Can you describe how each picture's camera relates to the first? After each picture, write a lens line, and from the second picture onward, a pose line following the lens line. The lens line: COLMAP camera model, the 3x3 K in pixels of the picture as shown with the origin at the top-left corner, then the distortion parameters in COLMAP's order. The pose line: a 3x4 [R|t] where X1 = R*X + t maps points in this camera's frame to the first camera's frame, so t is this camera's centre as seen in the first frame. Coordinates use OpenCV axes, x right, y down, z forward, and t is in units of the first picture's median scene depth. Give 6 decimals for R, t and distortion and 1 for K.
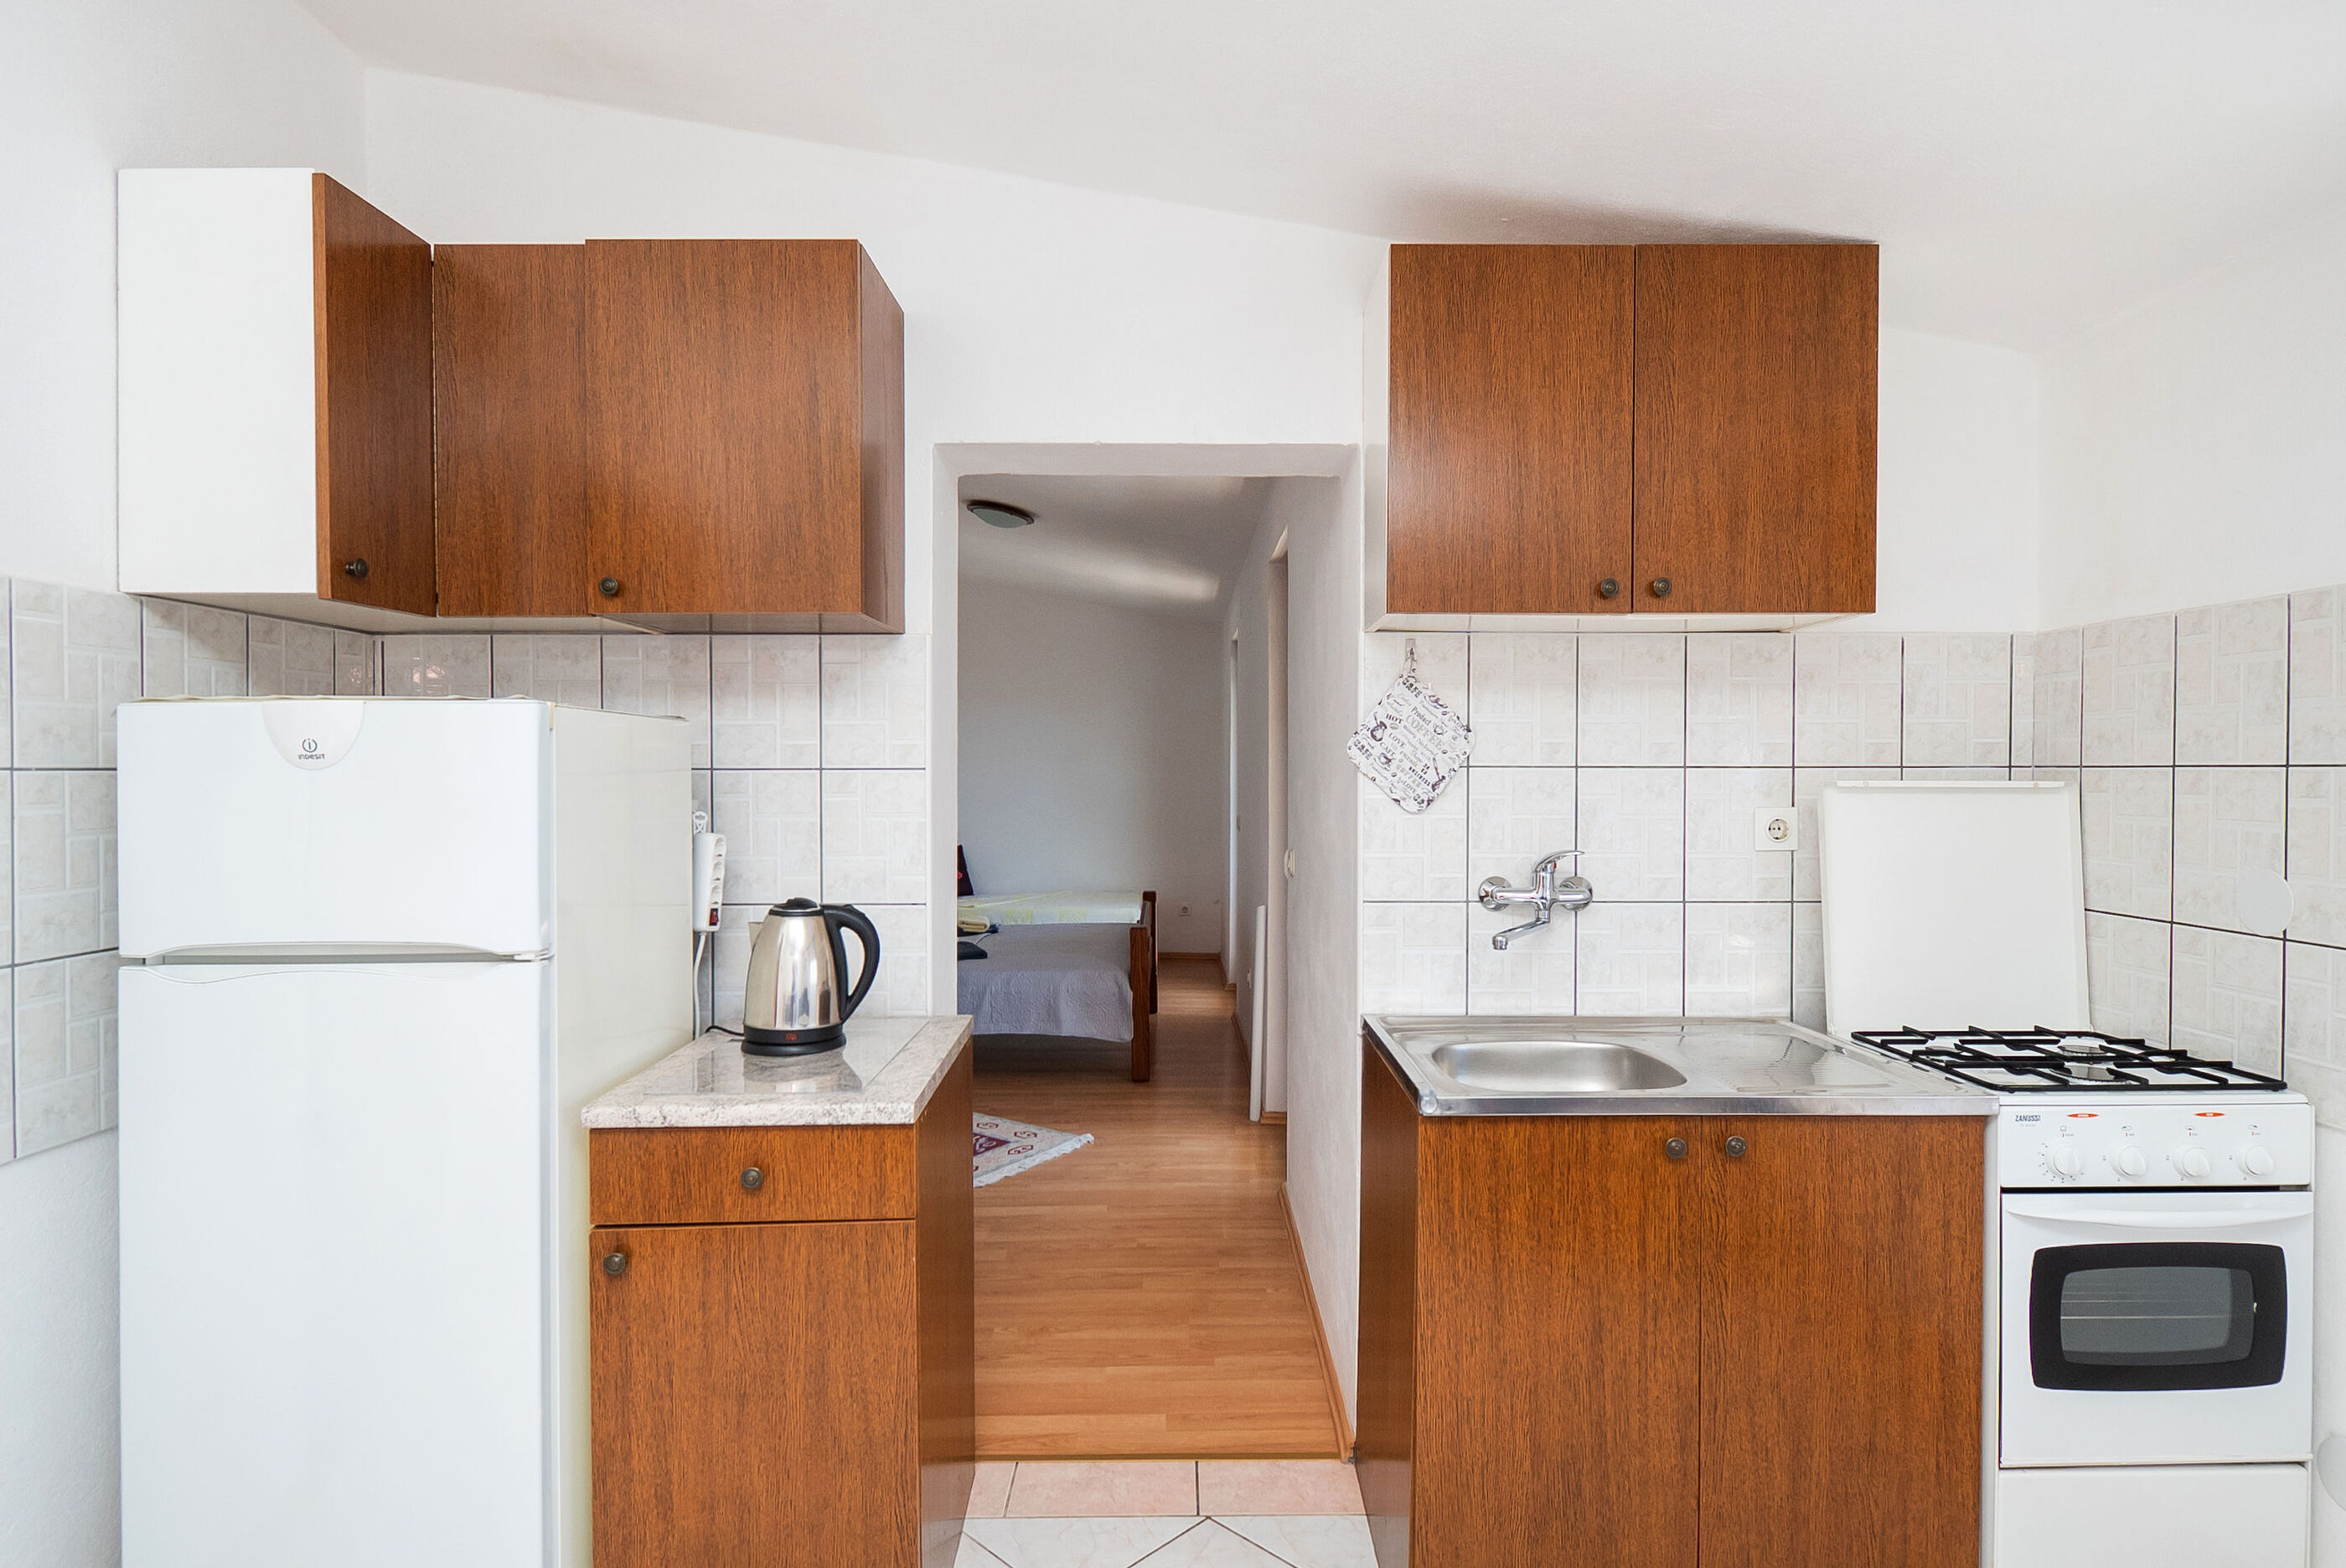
lens RADIAL K [[1248.2, 0, 1173.0], [0, 1248.2, 784.0], [0, 0, 1]] dist [0.005489, -0.011491]
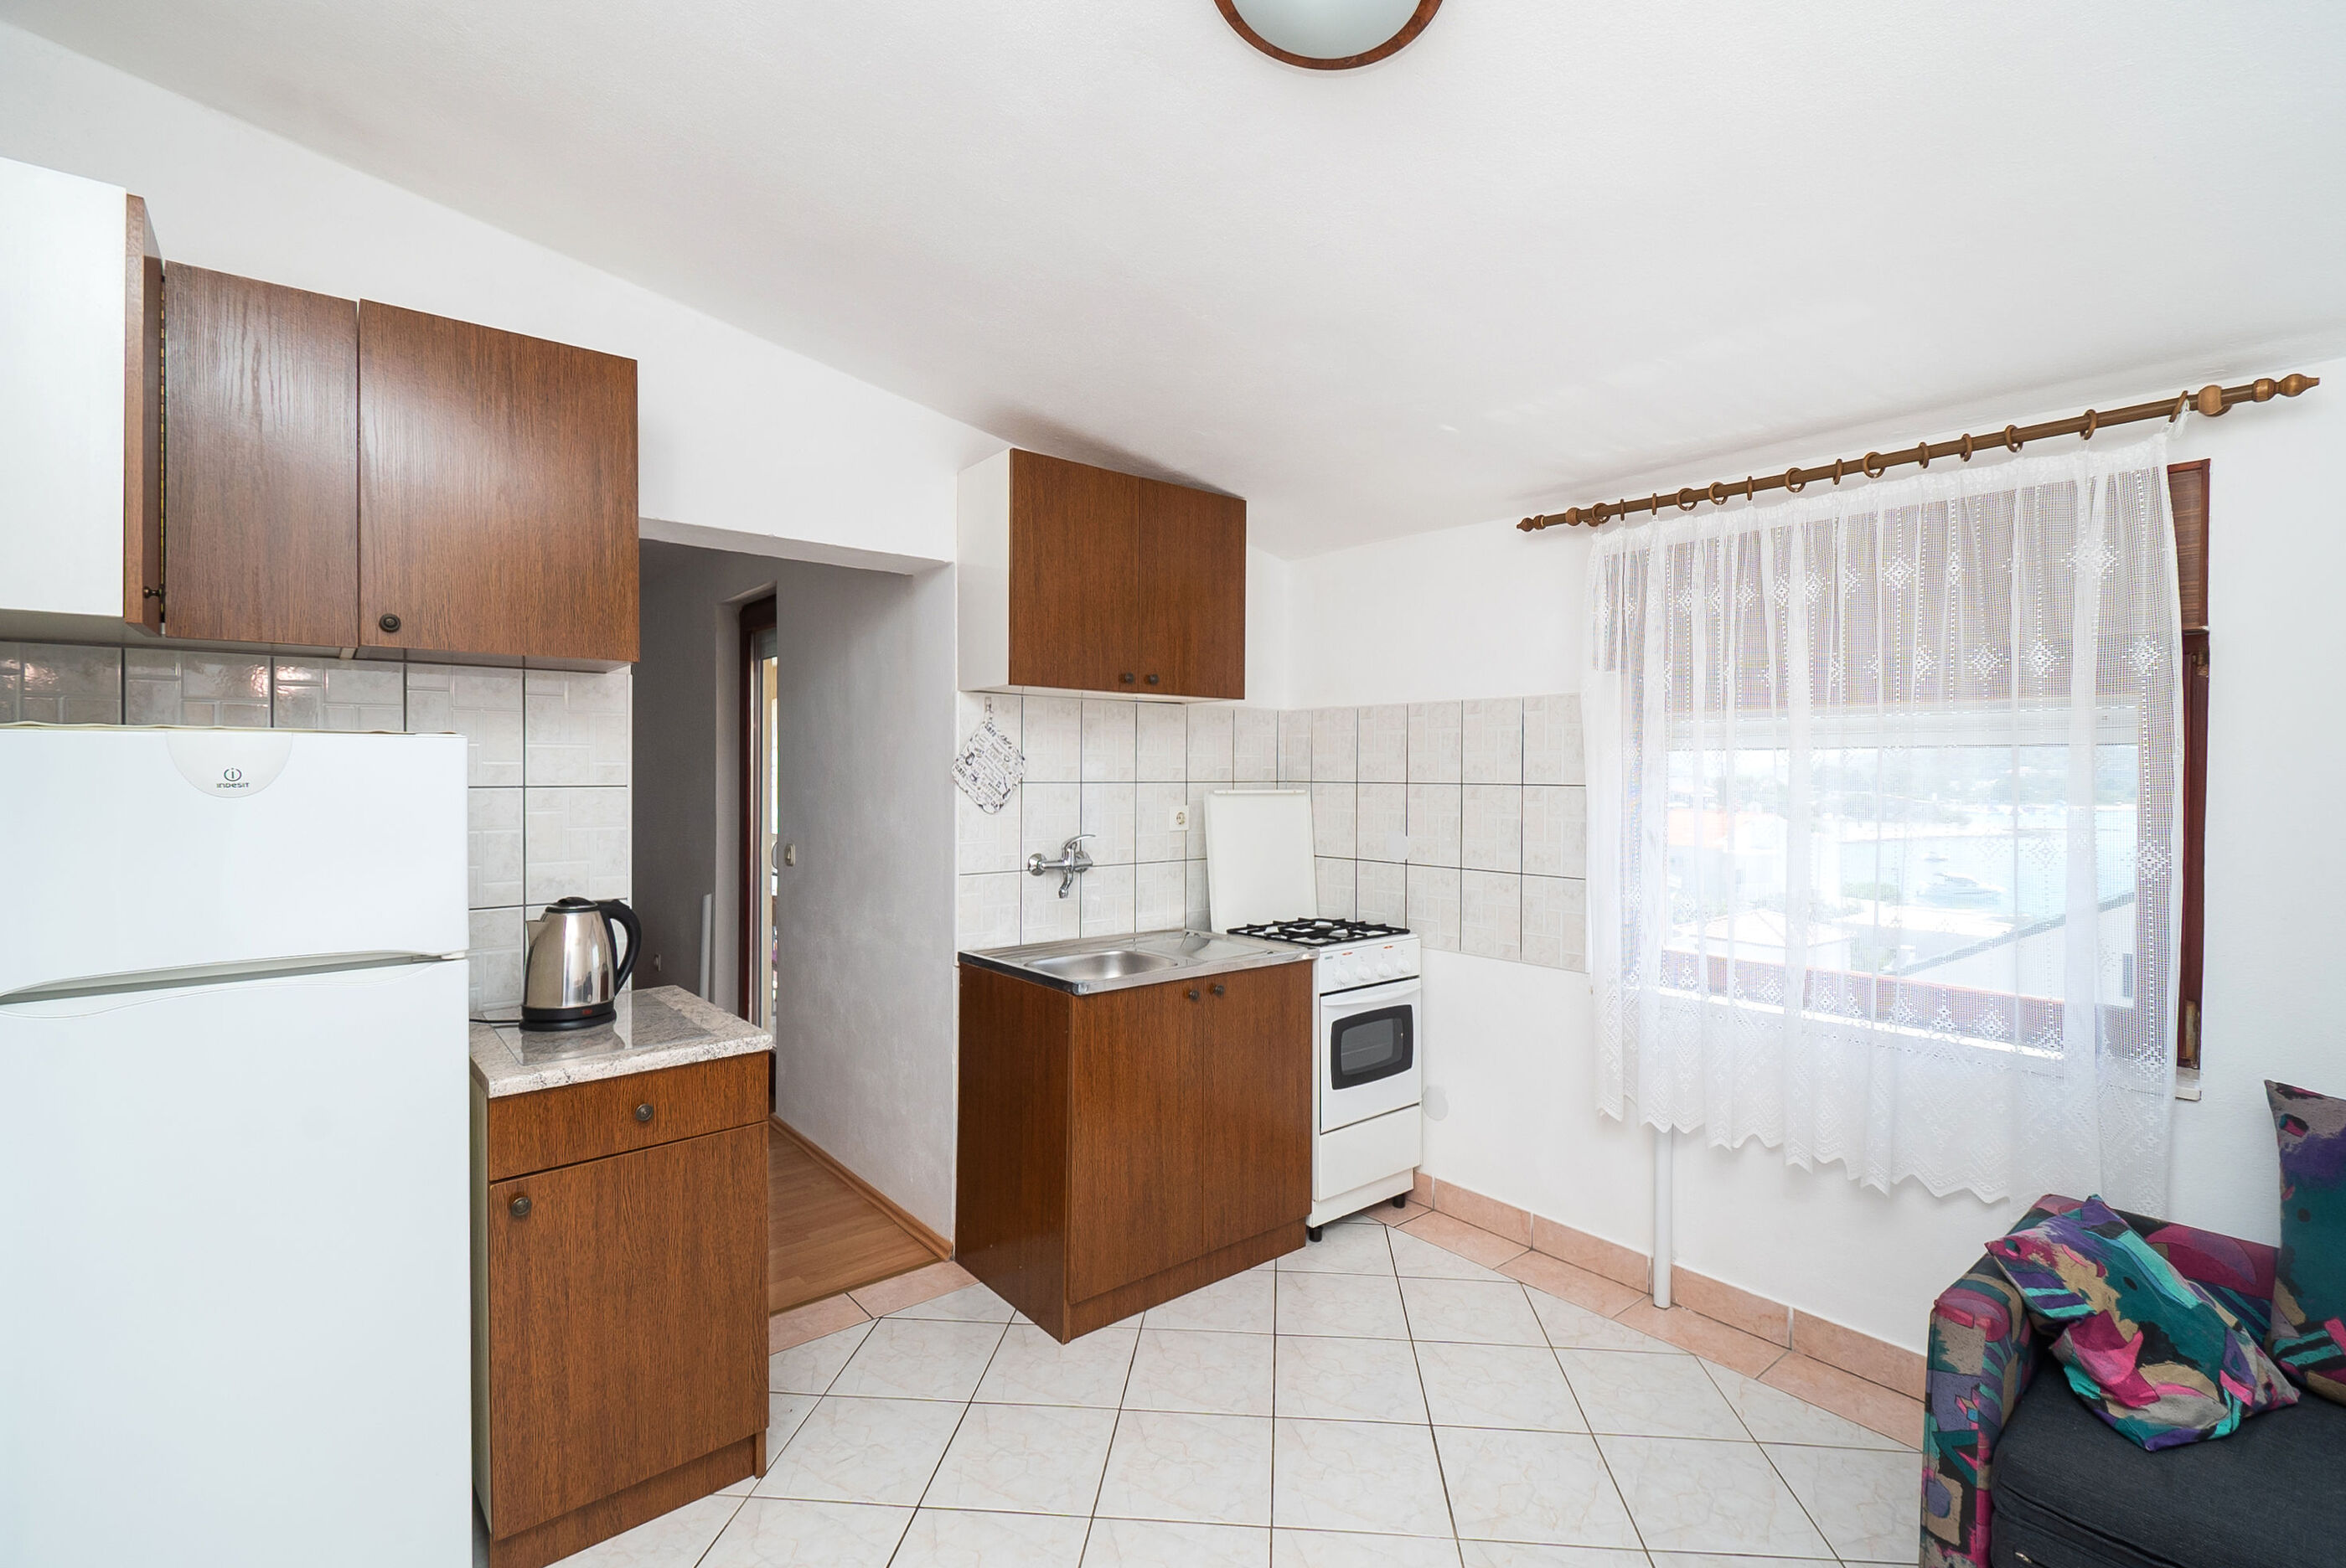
lens RADIAL K [[1059.7, 0, 1213.5], [0, 1059.7, 781.9], [0, 0, 1]] dist [0.010787, -0.012136]
pose [[0.763489, -0.003049, 0.645813, -0.492968], [0.003001, 0.999995, 0.001173, -0.018111], [-0.645813, 0.001042, 0.763495, -0.169418]]
